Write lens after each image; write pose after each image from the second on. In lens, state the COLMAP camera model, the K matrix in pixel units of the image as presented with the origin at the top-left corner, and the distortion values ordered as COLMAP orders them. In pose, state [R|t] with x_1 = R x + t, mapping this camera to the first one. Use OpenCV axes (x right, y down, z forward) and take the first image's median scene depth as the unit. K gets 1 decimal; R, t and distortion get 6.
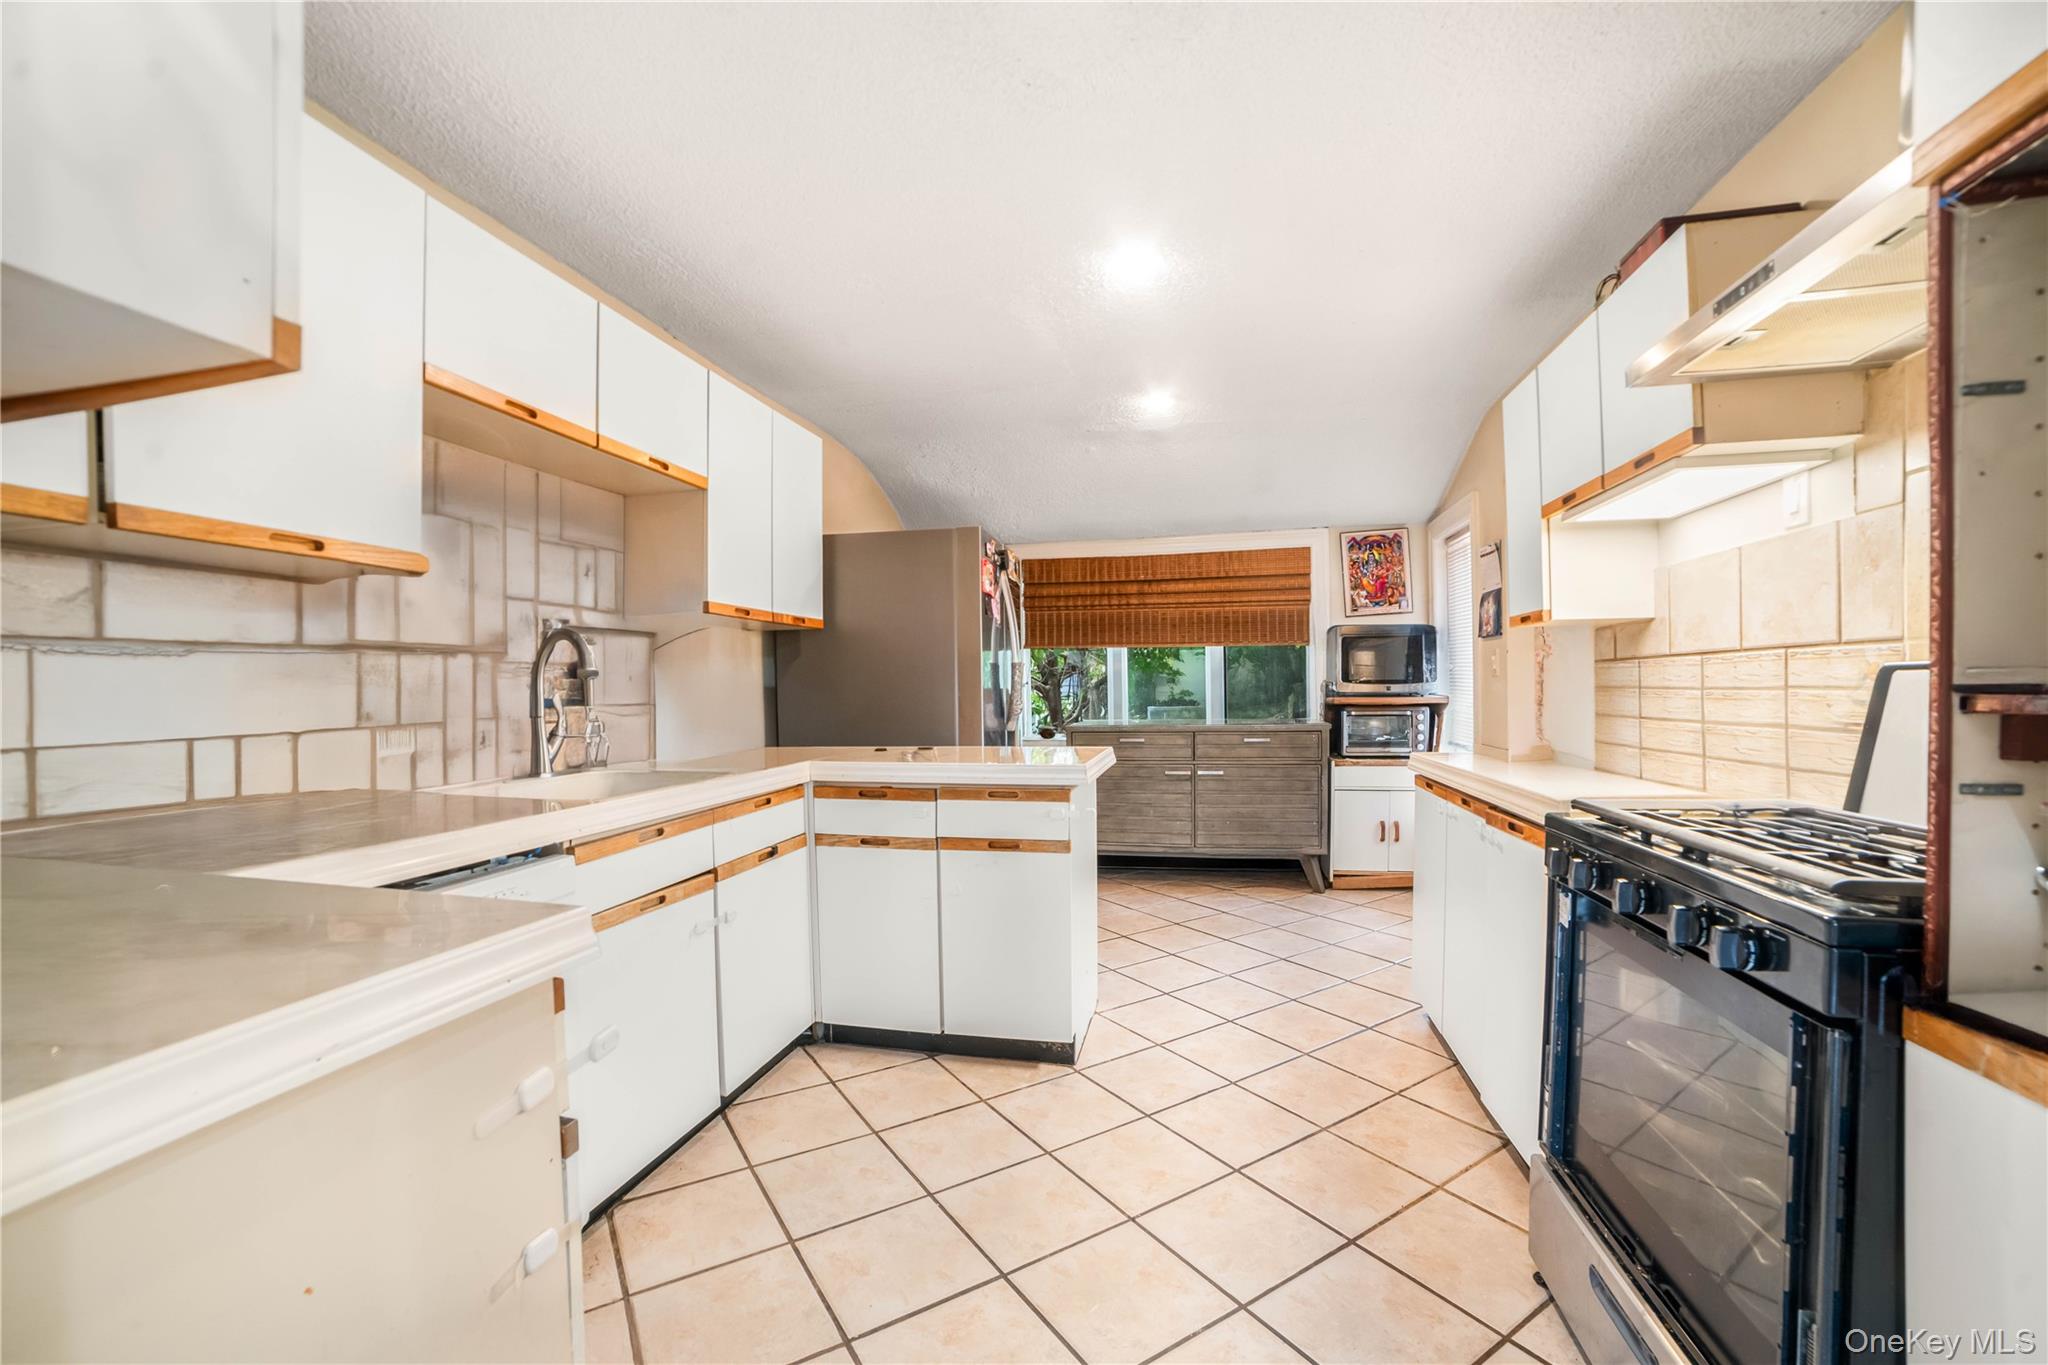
lens RADIAL K [[853.8, 0, 1020.4], [0, 853.8, 684.8], [0, 0, 1]] dist [-0.058331, 0.003981]
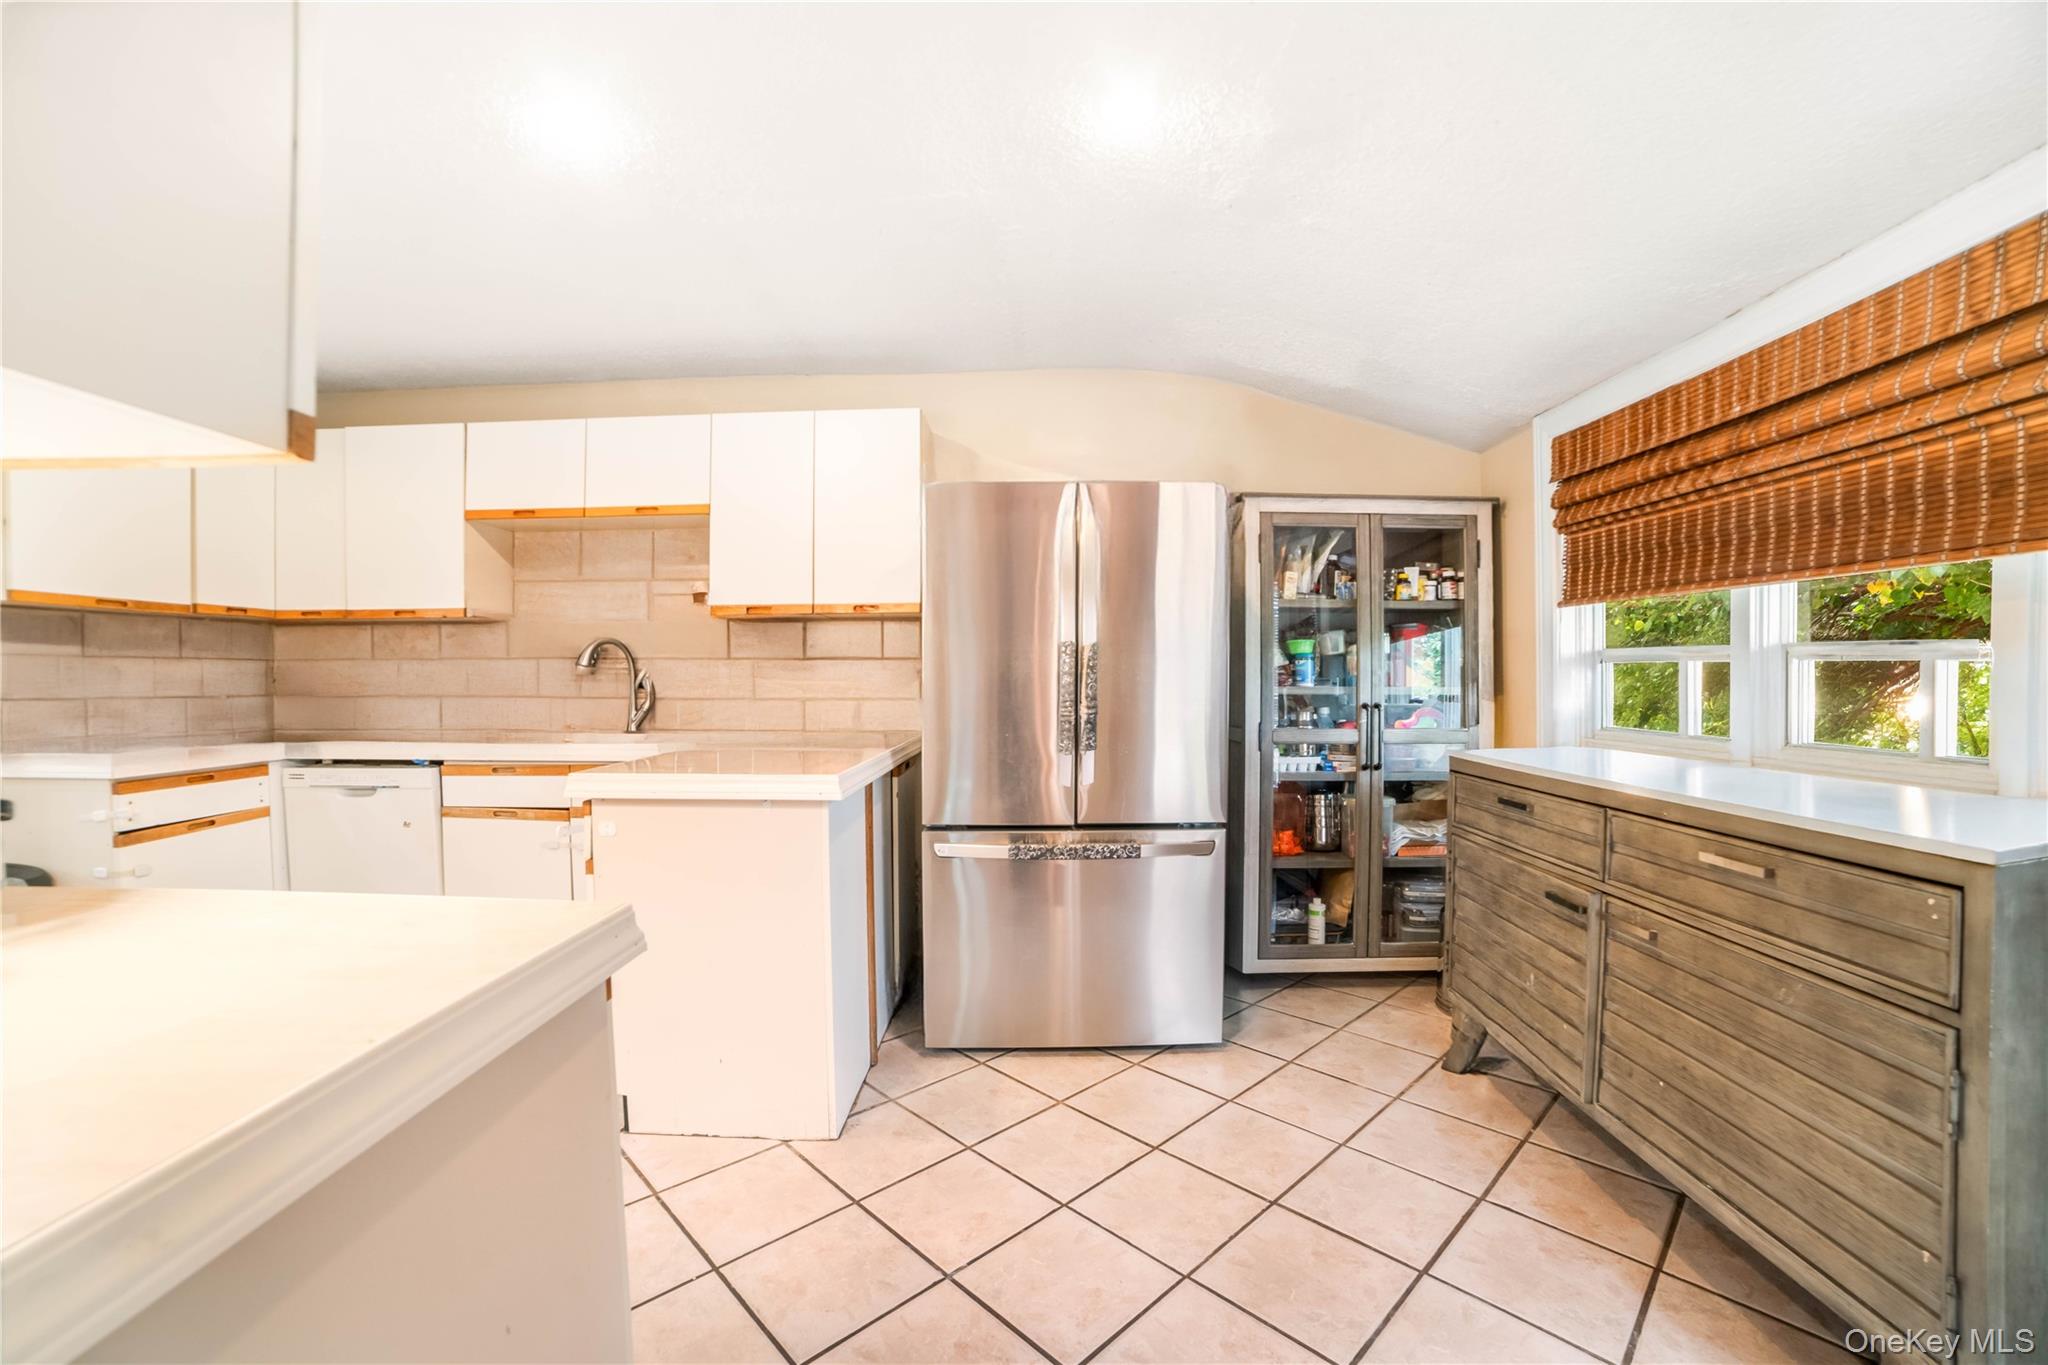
lens RADIAL K [[830.8, 0, 1028.0], [0, 830.8, 675.7], [0, 0, 1]] dist [-0.001659, 0.000011]
pose [[0.204922, 0.014167, -0.978676, 0.455167], [-0.003645, 0.999899, 0.013711, -0.006748], [0.978772, 0.000758, 0.204953, 0.597589]]
